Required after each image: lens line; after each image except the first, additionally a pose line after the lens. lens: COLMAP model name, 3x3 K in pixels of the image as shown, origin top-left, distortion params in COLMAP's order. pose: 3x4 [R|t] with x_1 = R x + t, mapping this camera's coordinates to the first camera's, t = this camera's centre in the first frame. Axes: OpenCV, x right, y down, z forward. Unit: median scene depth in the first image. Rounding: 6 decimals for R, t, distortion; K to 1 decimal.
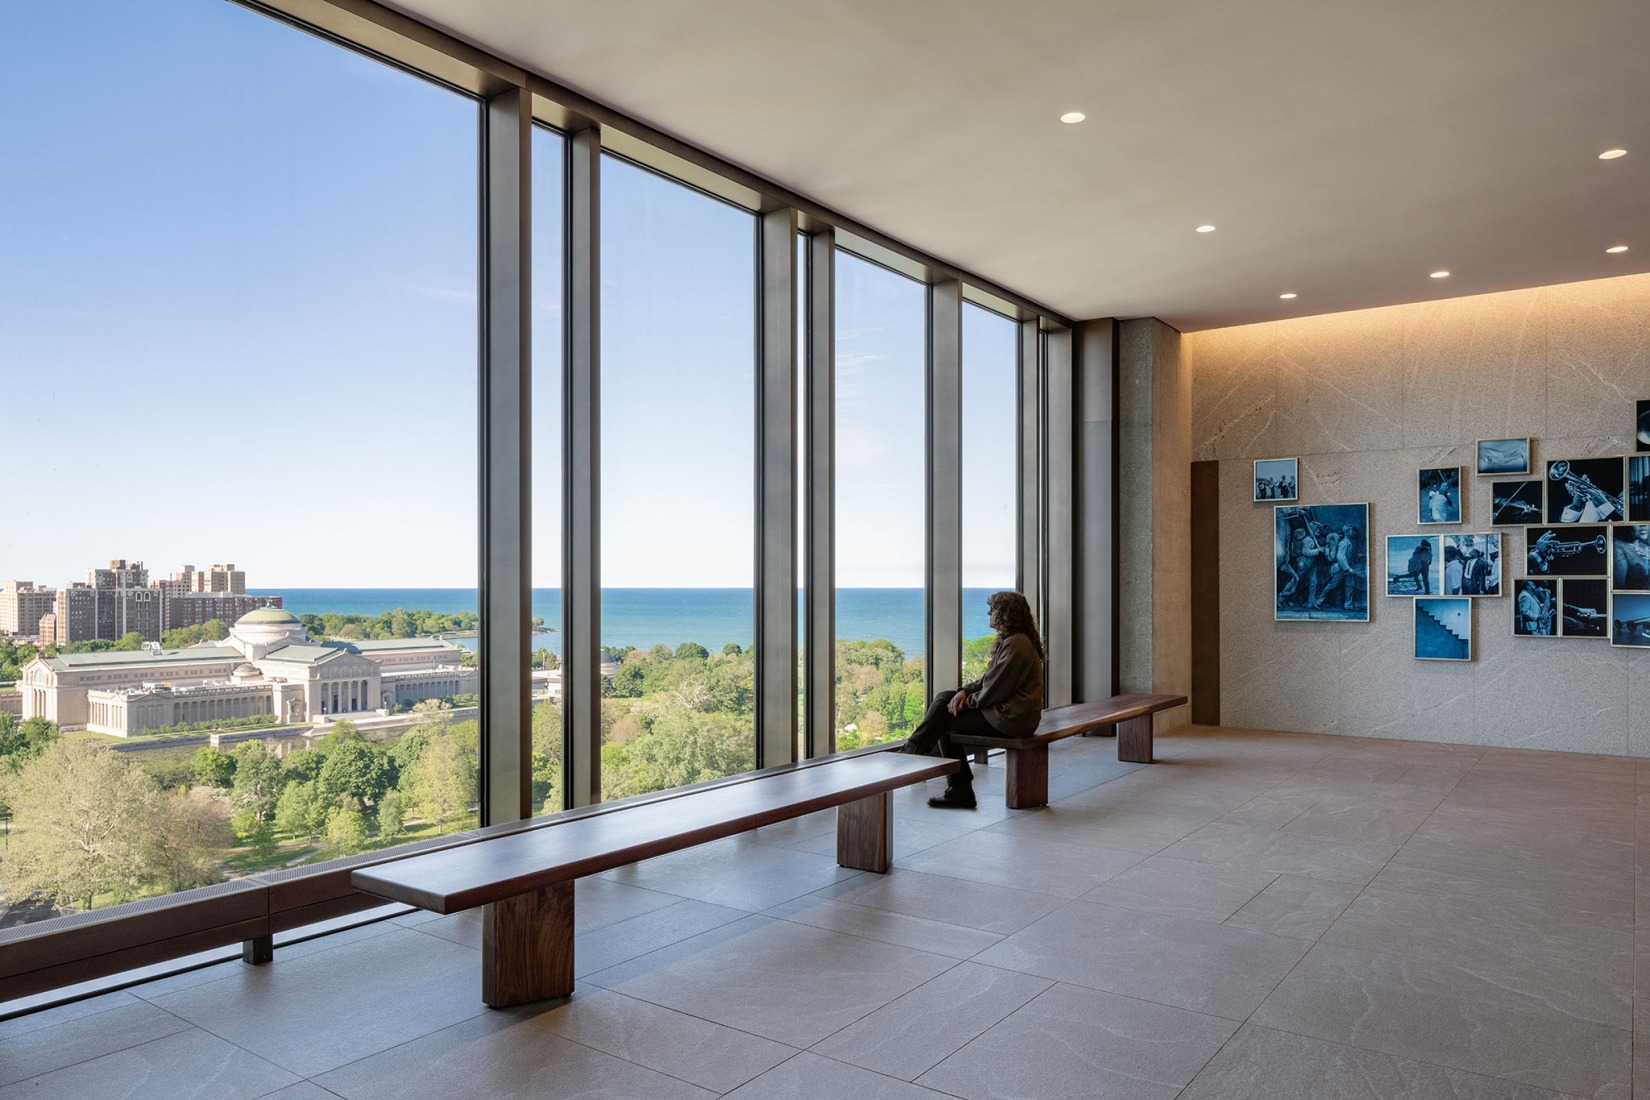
lens RADIAL K [[1110.8, 0, 822.5], [0, 1110.8, 560.7], [0, 0, 1]] dist [-0.010767, 0.001175]
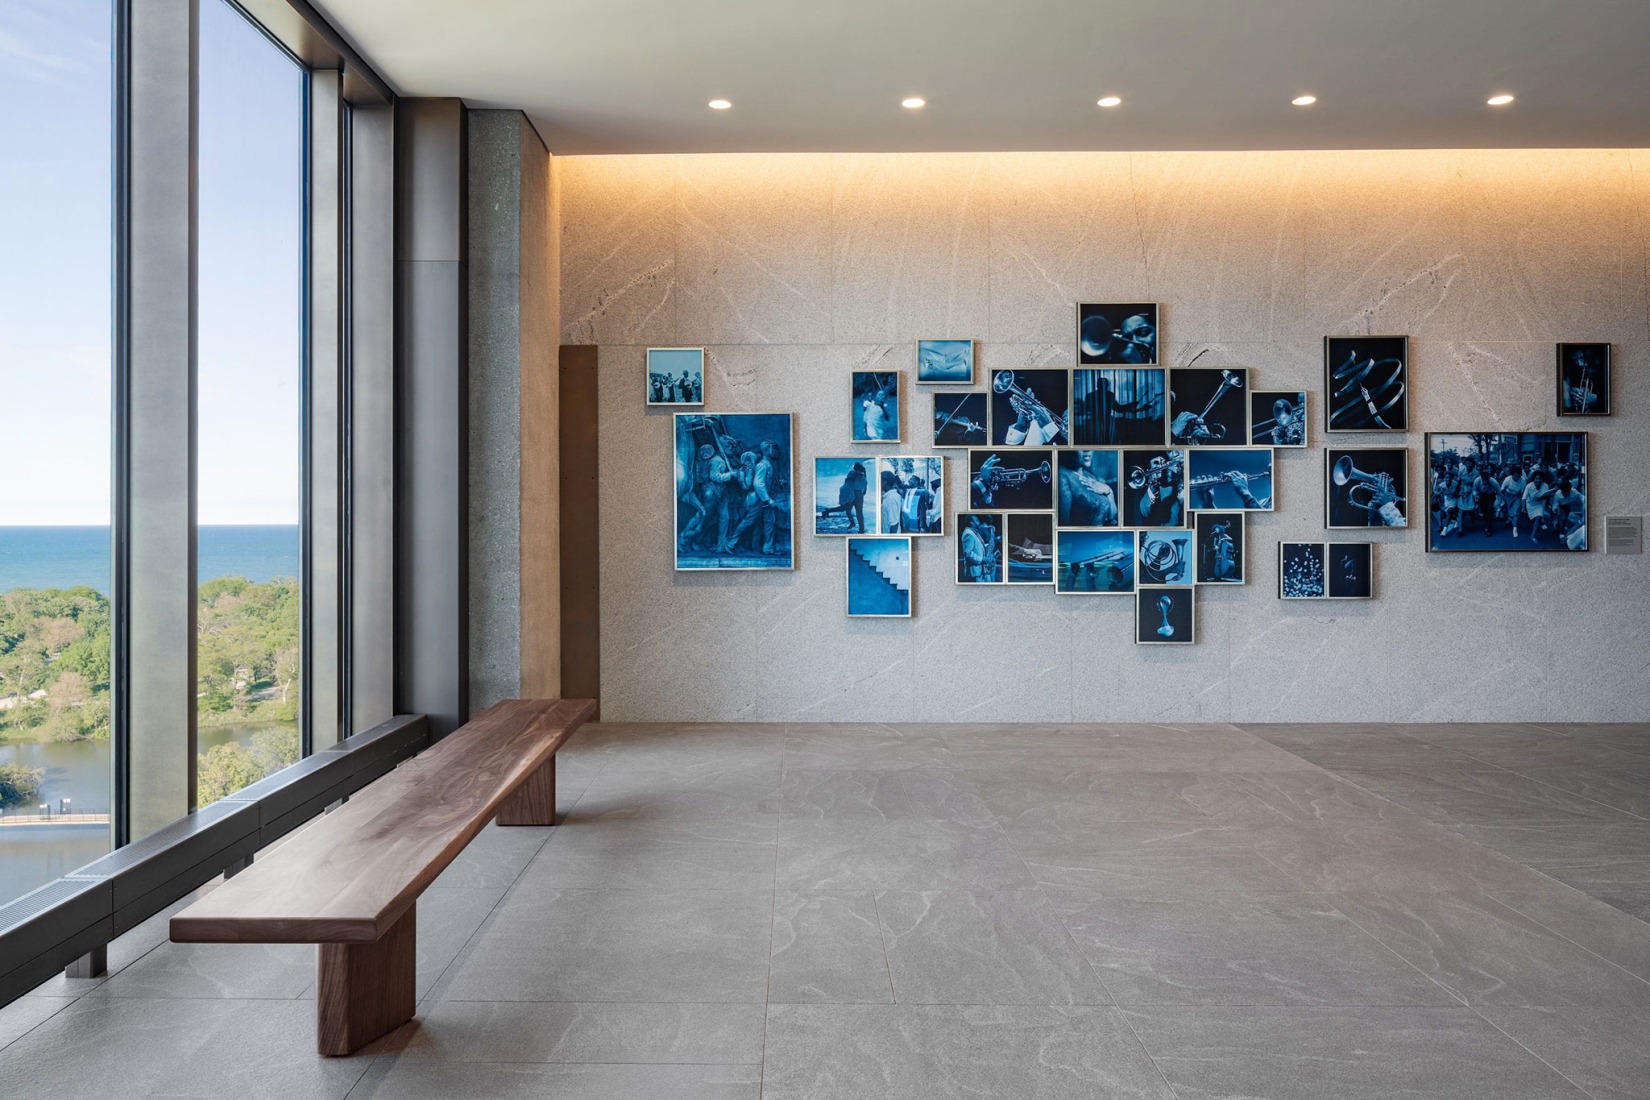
lens RADIAL K [[1110.8, 0, 763.8], [0, 1110.8, 517.1], [0, 0, 1]] dist [-0.010767, 0.001175]
pose [[0.822639, -0.000830, 0.568564, 0.045339], [-0.009803, 0.999830, 0.015643, 0.007487], [-0.568480, -0.018442, 0.822491, 0.386054]]
